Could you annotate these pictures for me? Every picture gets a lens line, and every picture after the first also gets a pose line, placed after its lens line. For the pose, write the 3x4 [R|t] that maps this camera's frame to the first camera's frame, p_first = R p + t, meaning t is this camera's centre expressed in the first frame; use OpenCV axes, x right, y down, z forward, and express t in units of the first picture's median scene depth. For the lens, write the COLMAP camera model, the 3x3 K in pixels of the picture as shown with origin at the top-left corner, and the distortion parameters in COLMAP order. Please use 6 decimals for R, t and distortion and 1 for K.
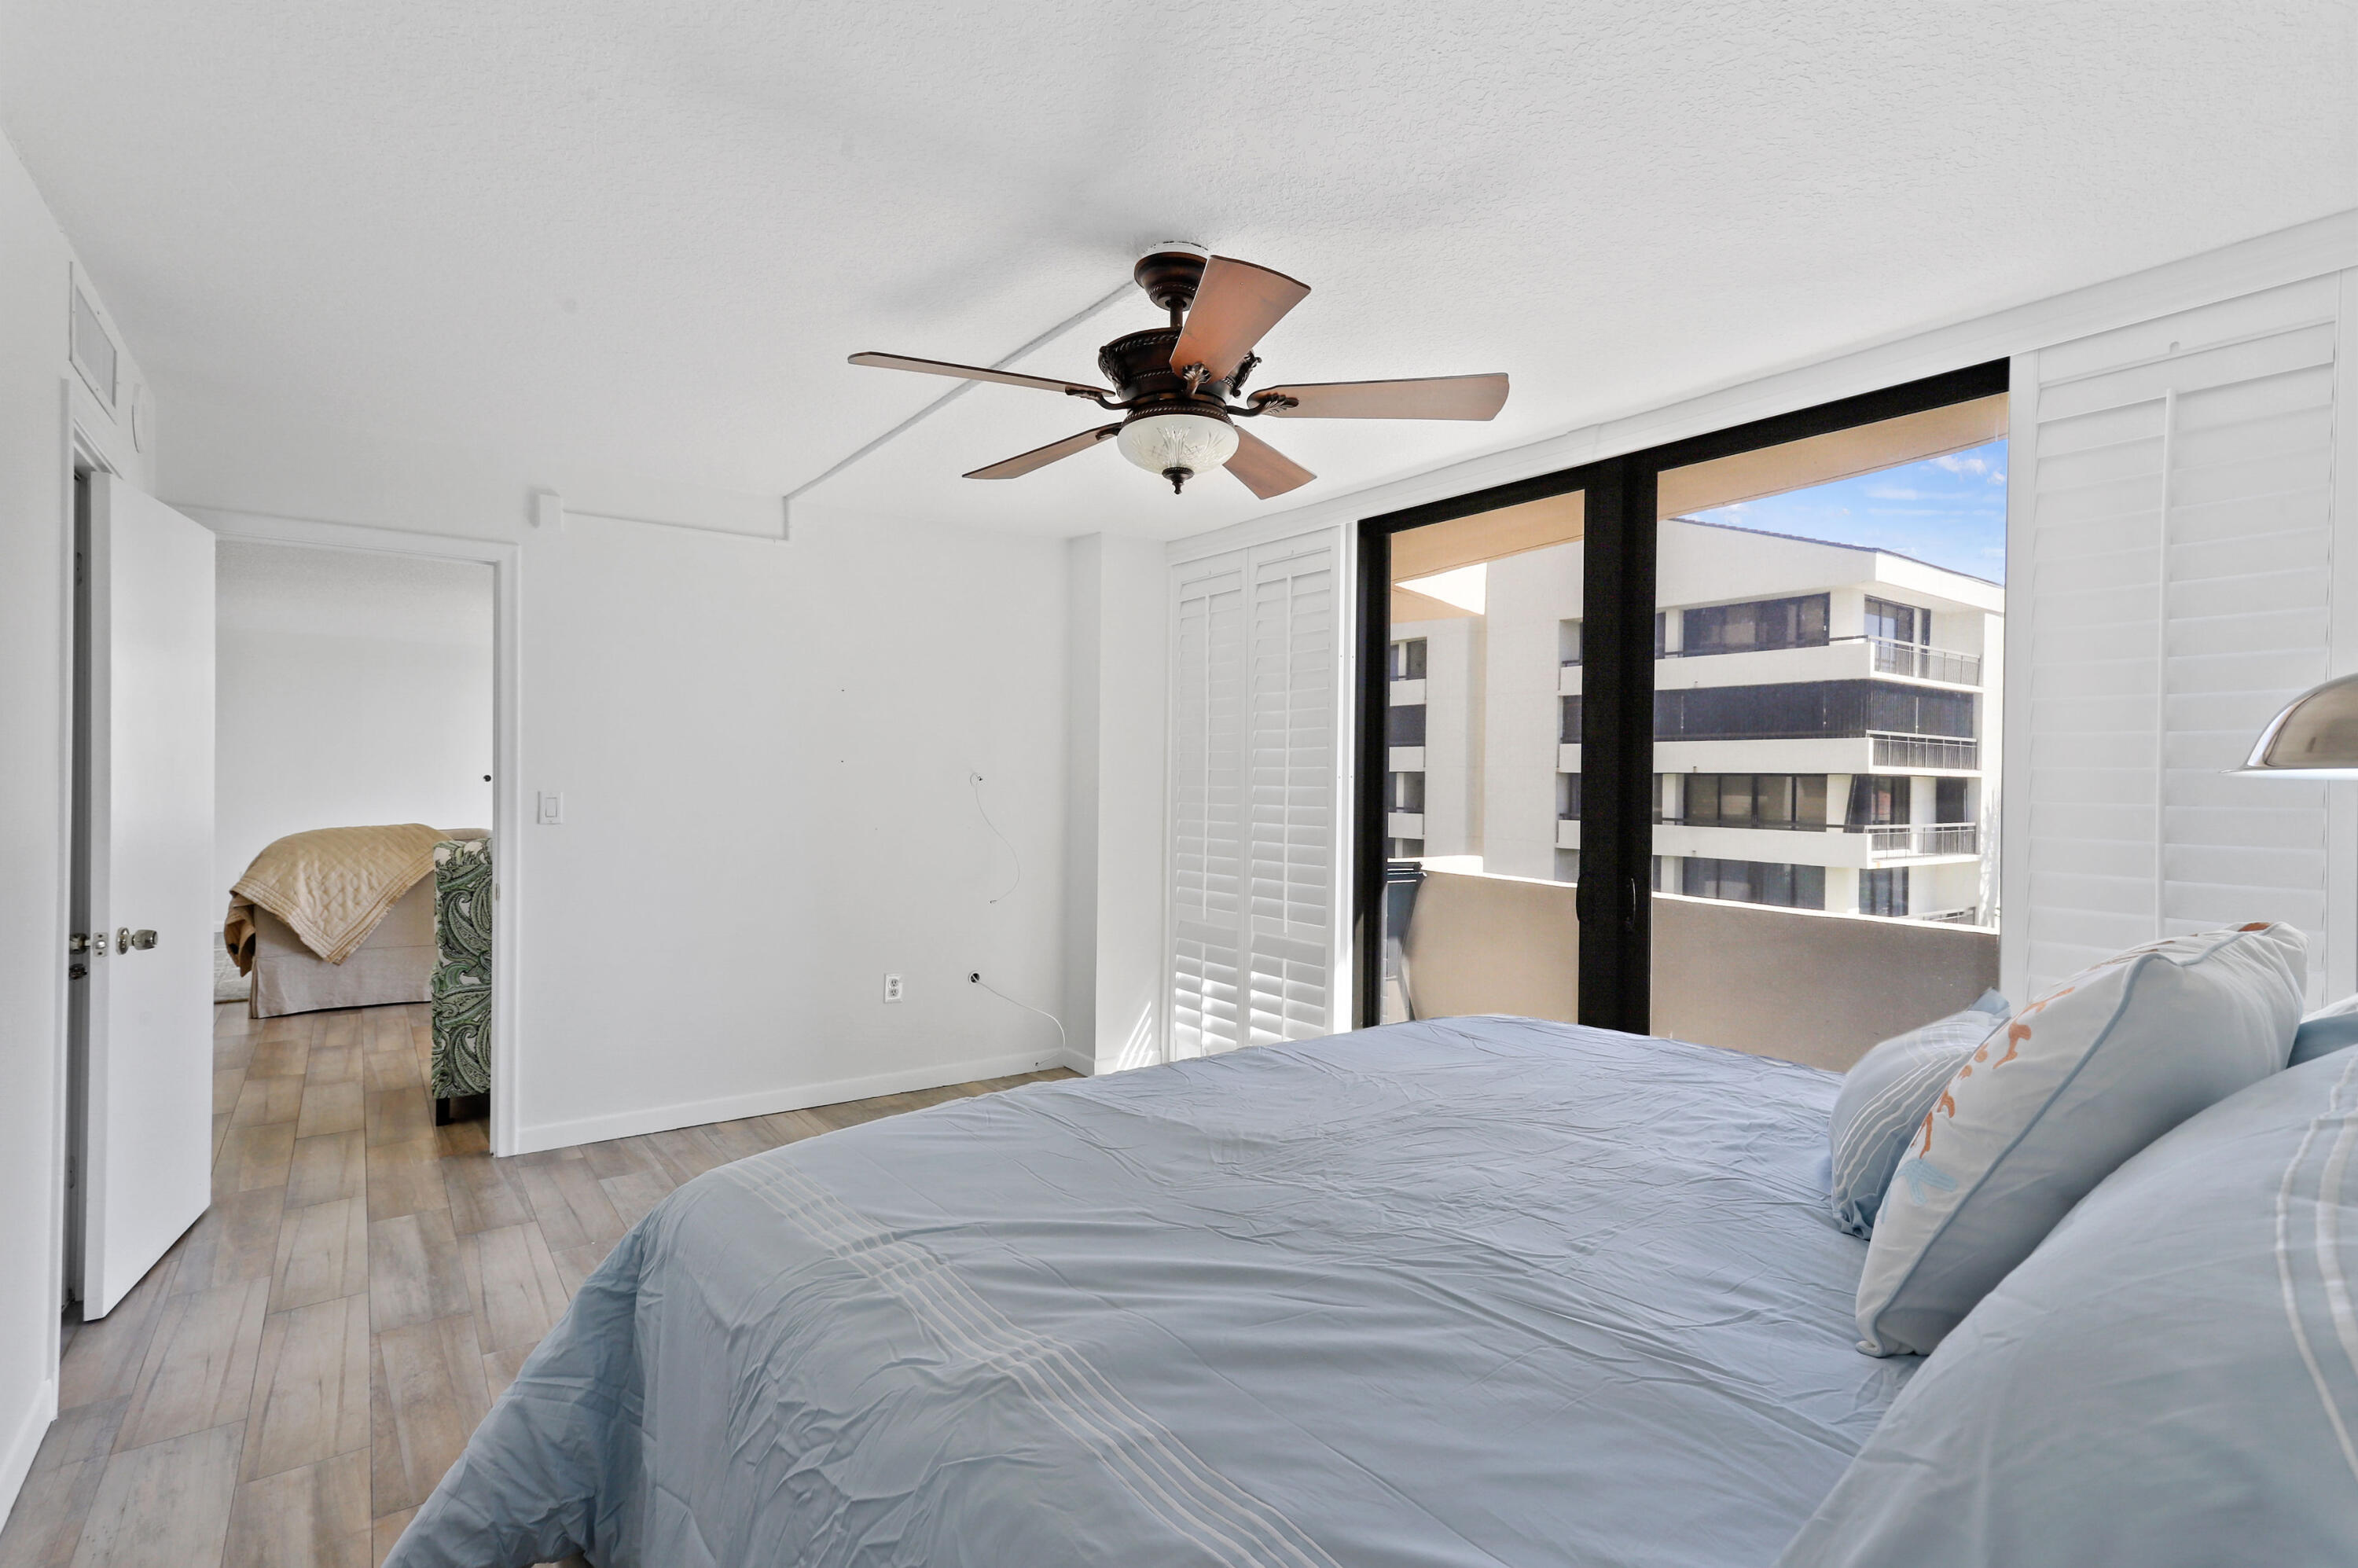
lens RADIAL K [[1122.3, 0, 1184.5], [0, 1122.3, 771.7], [0, 0, 1]] dist [0.019055, 0.000010]
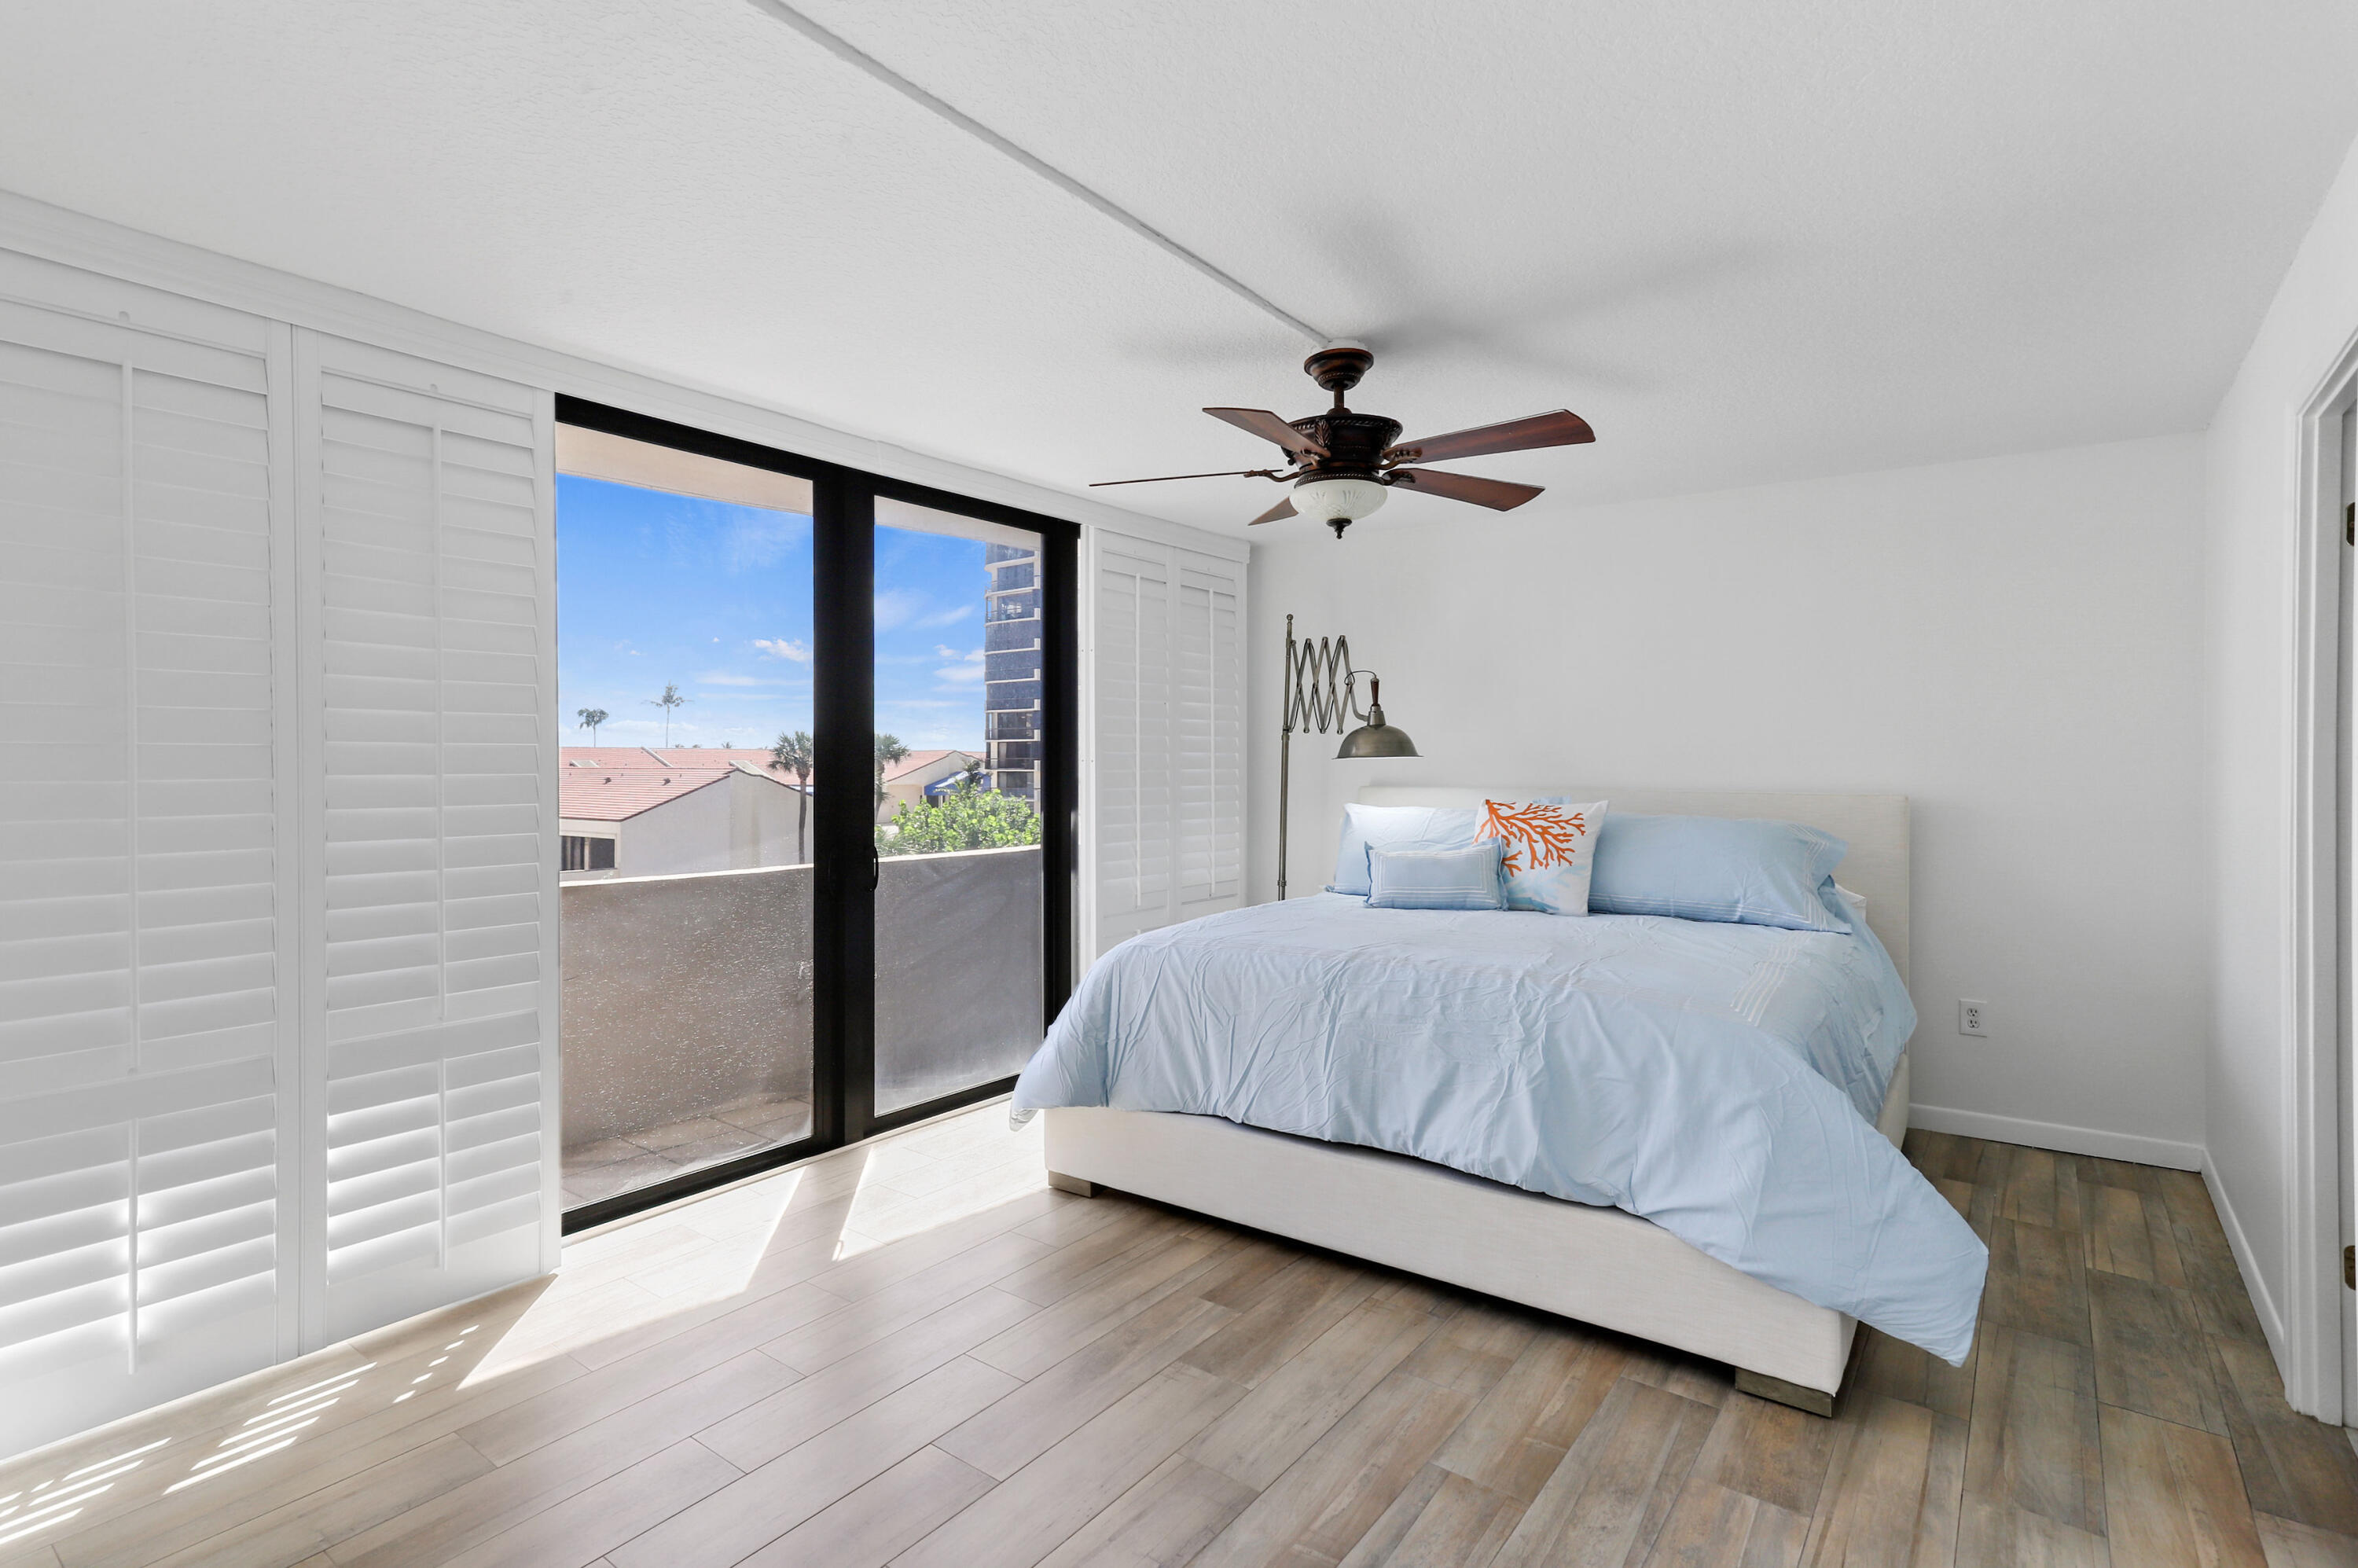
lens RADIAL K [[1137.1, 0, 1188.8], [0, 1137.1, 779.3], [0, 0, 1]] dist [-0.000799, 0.000056]
pose [[-0.289545, -0.016578, 0.957021, -0.447660], [-0.002695, 0.999860, 0.016505, 0.003147], [-0.957161, 0.002199, -0.289550, 0.581562]]
